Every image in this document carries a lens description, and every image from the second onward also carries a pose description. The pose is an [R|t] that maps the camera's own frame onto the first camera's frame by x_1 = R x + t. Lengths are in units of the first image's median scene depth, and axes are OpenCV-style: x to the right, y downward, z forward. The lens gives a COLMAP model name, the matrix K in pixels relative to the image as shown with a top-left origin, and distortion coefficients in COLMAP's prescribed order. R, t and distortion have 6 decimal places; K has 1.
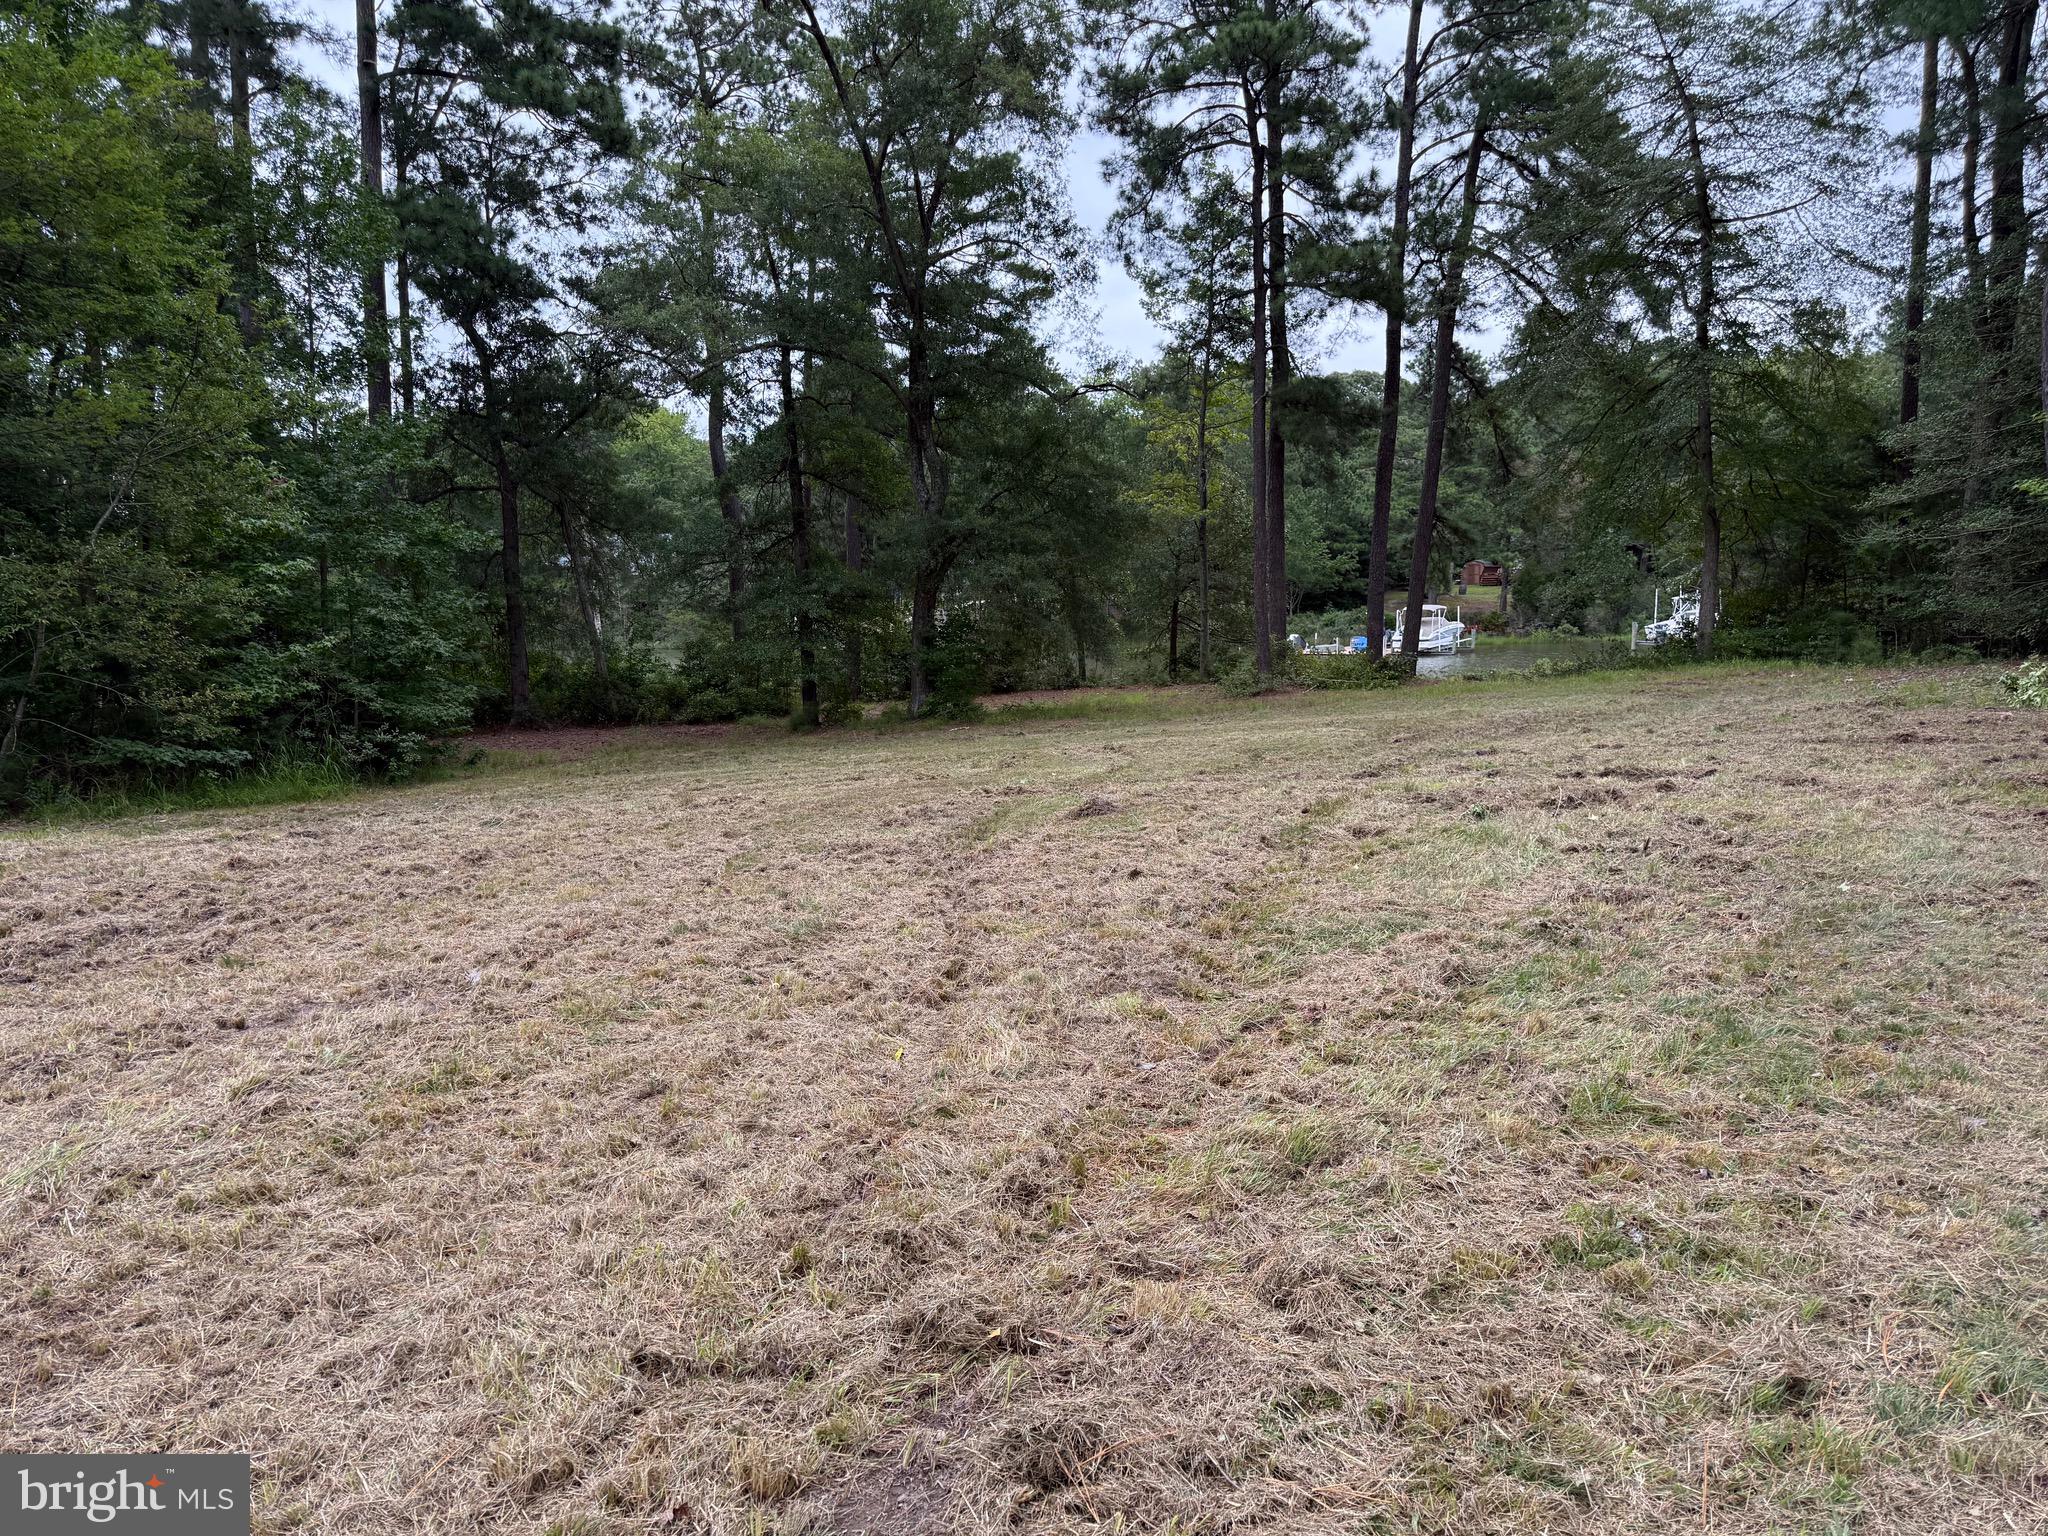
lens RADIAL K [[1434.2, 0, 1024.0], [0, 1434.2, 768.0], [0, 0, 1]] dist [0.010023, -0.021467]
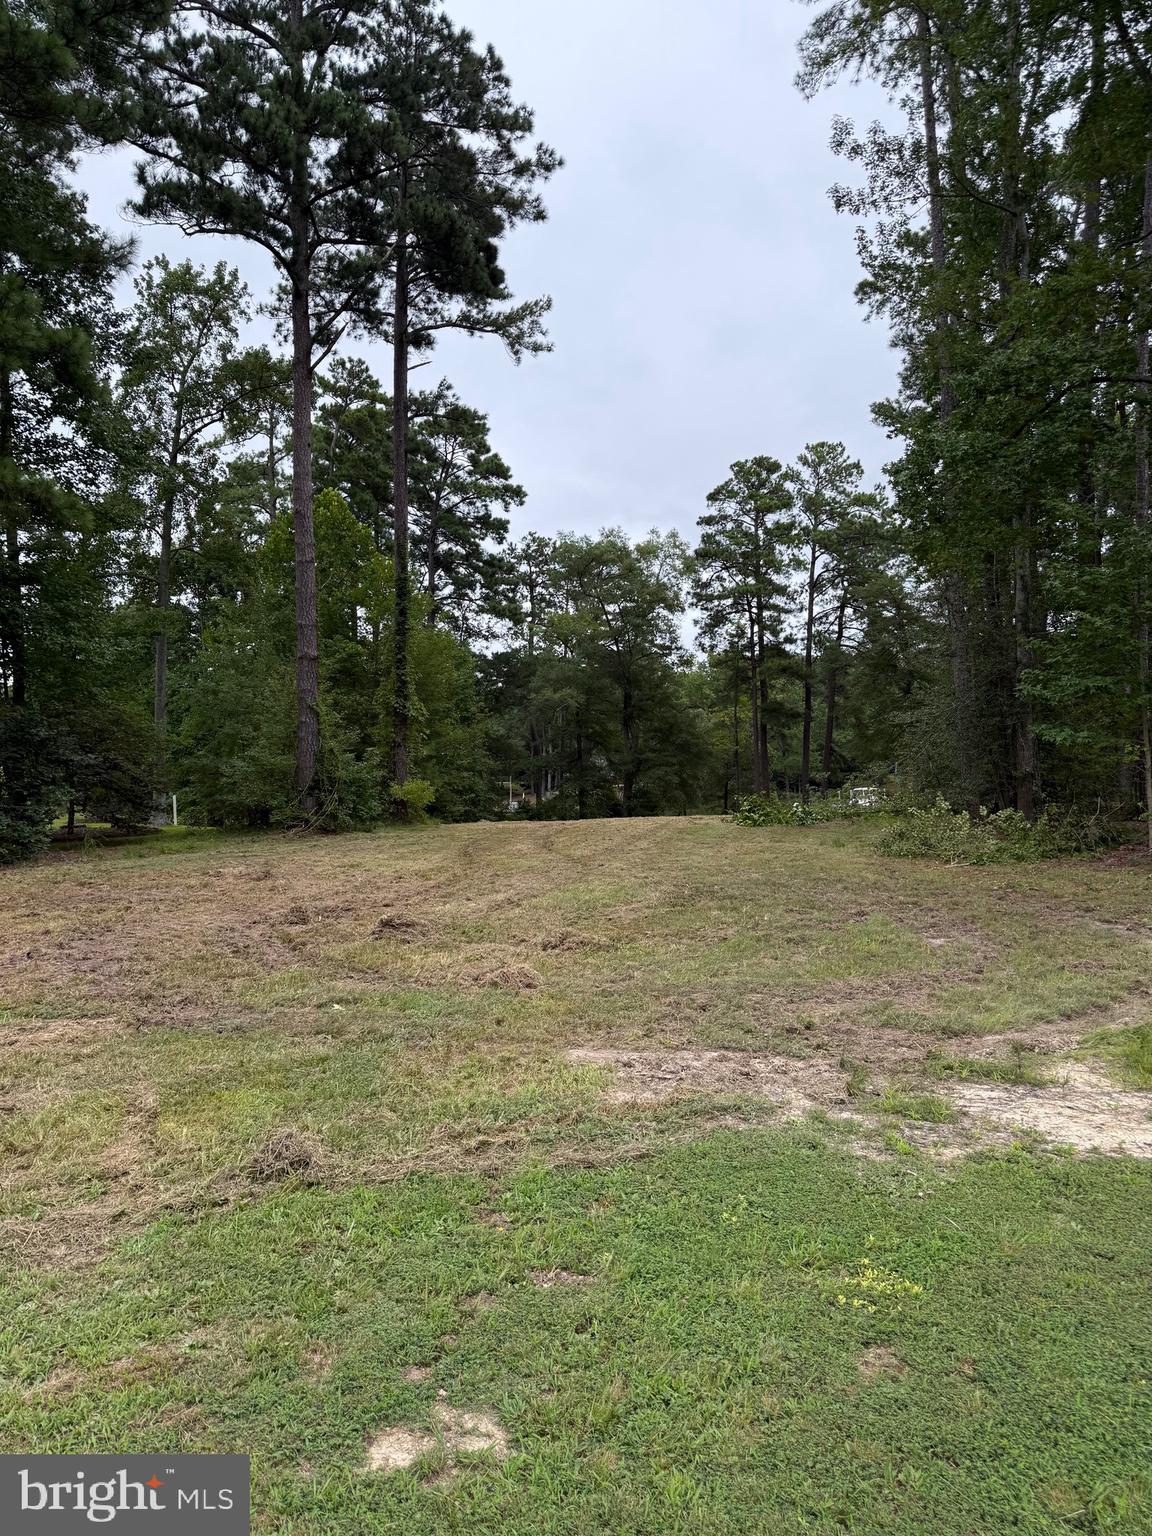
lens RADIAL K [[1075.7, 0, 554.9], [0, 1075.7, 786.5], [0, 0, 1]] dist [0.010023, -0.021467]
pose [[0.996279, -0.003919, -0.086096, -0.030026], [-0.006745, 0.992356, -0.123221, 0.127495], [0.085920, 0.123343, 0.988638, -0.935102]]
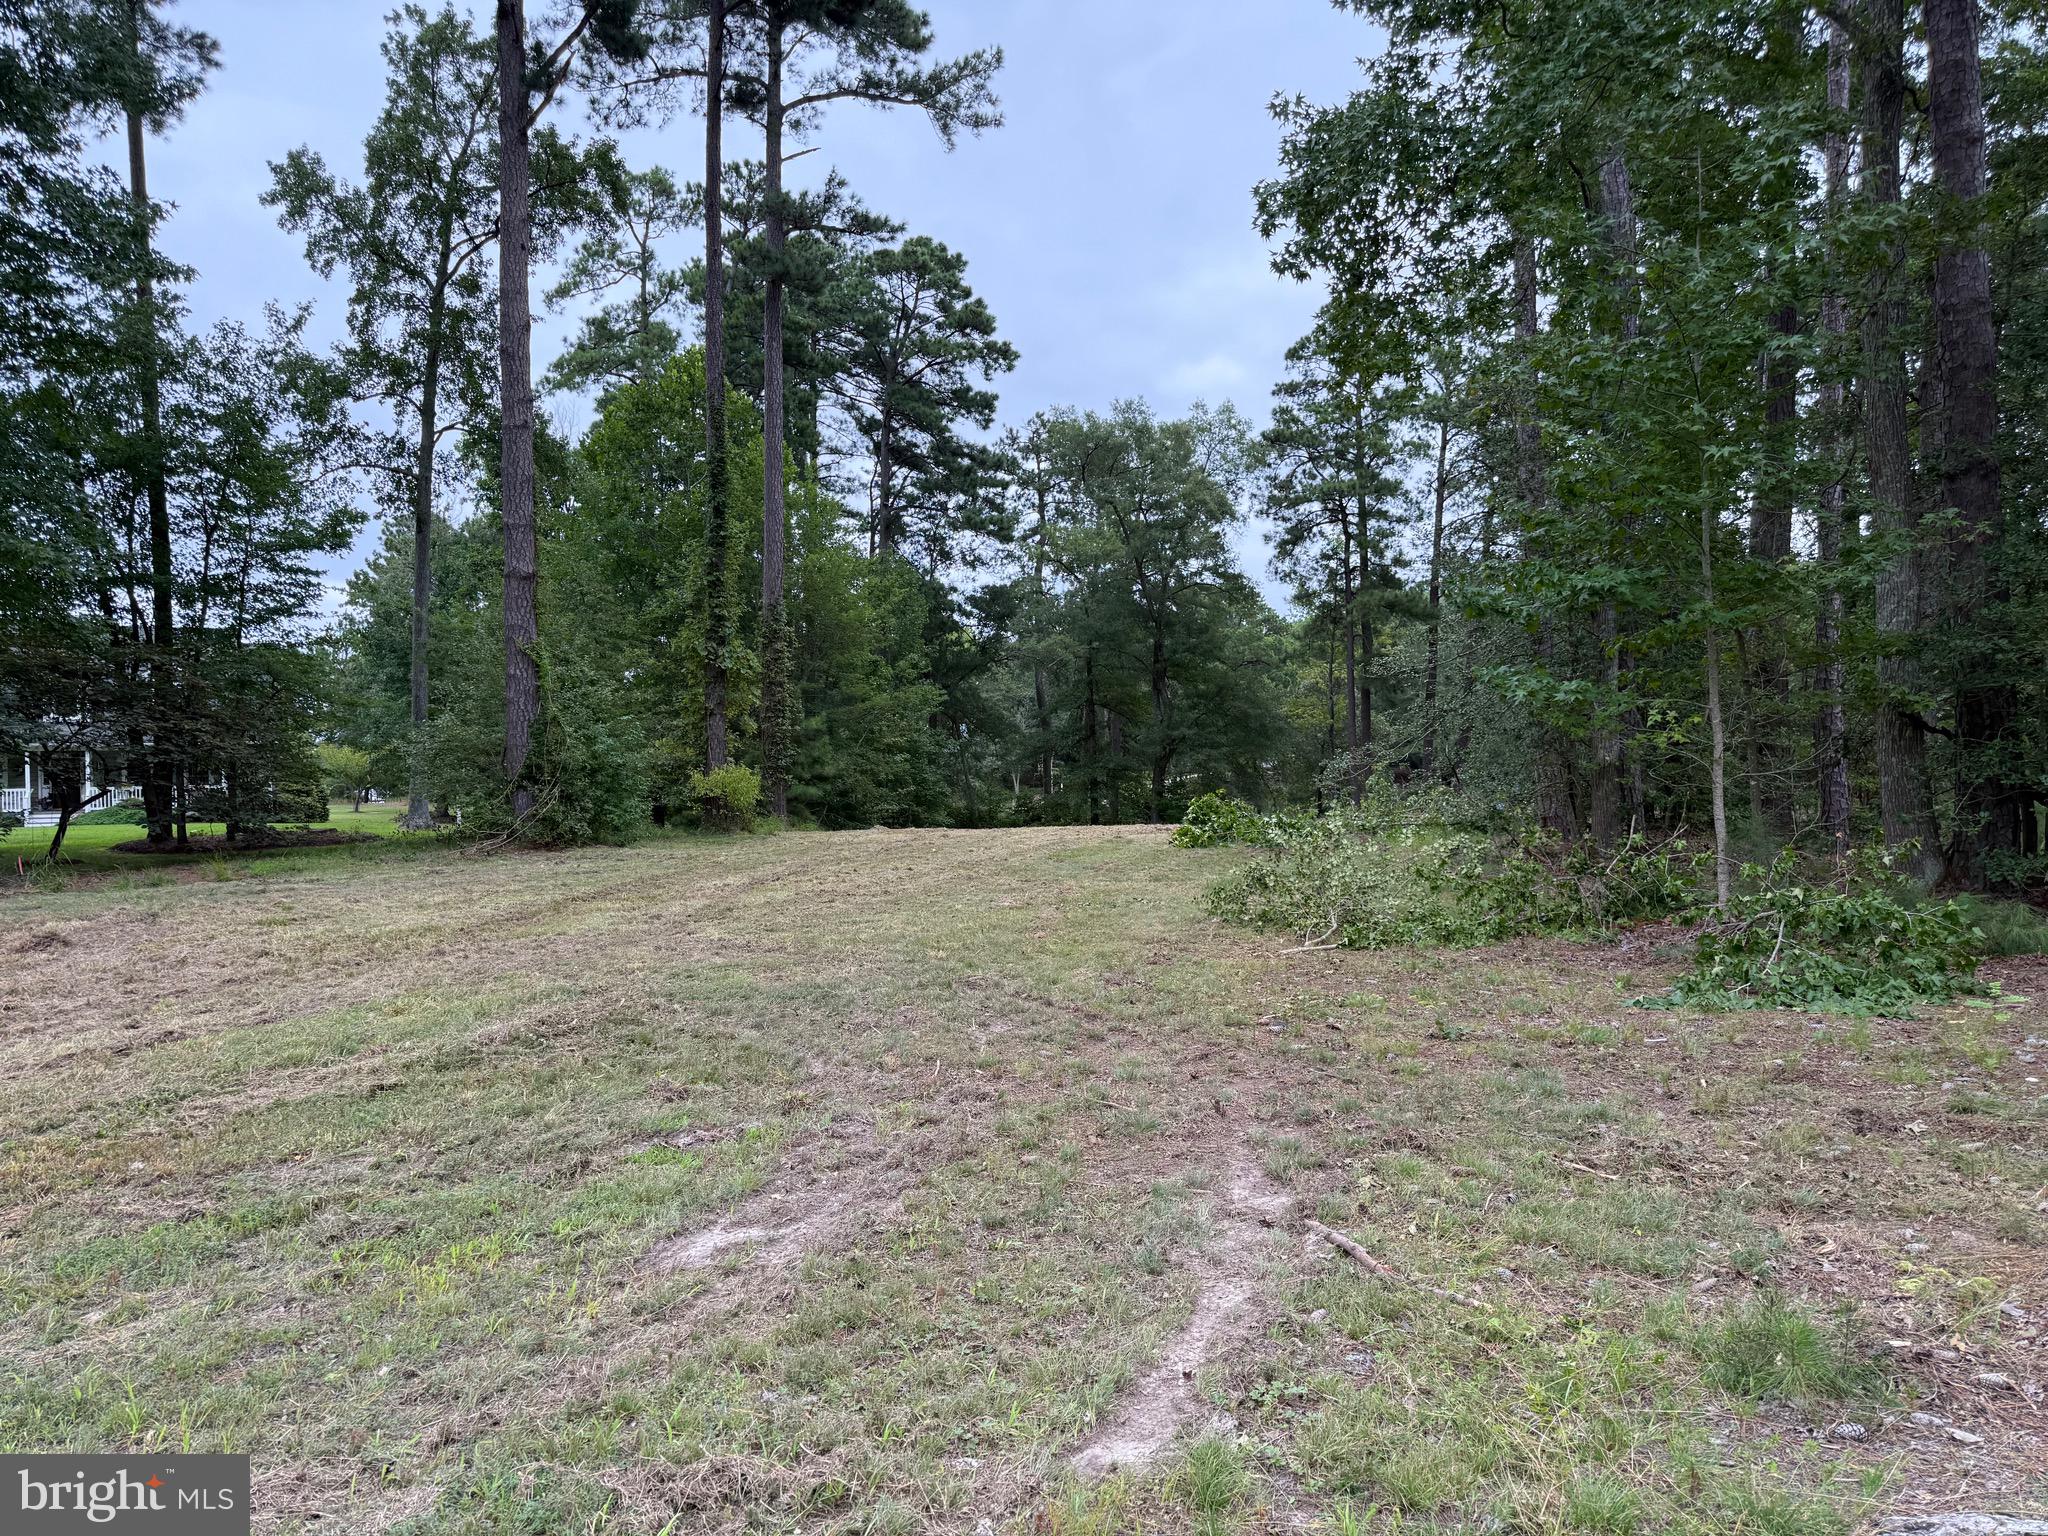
lens RADIAL K [[1434.2, 0, 1024.0], [0, 1434.2, 768.0], [0, 0, 1]] dist [0.010023, -0.021467]
pose [[0.981431, 0.003148, -0.191791, 0.105115], [-0.027946, 0.991543, -0.126730, 0.104371], [0.189770, 0.129737, 0.973219, -0.764869]]
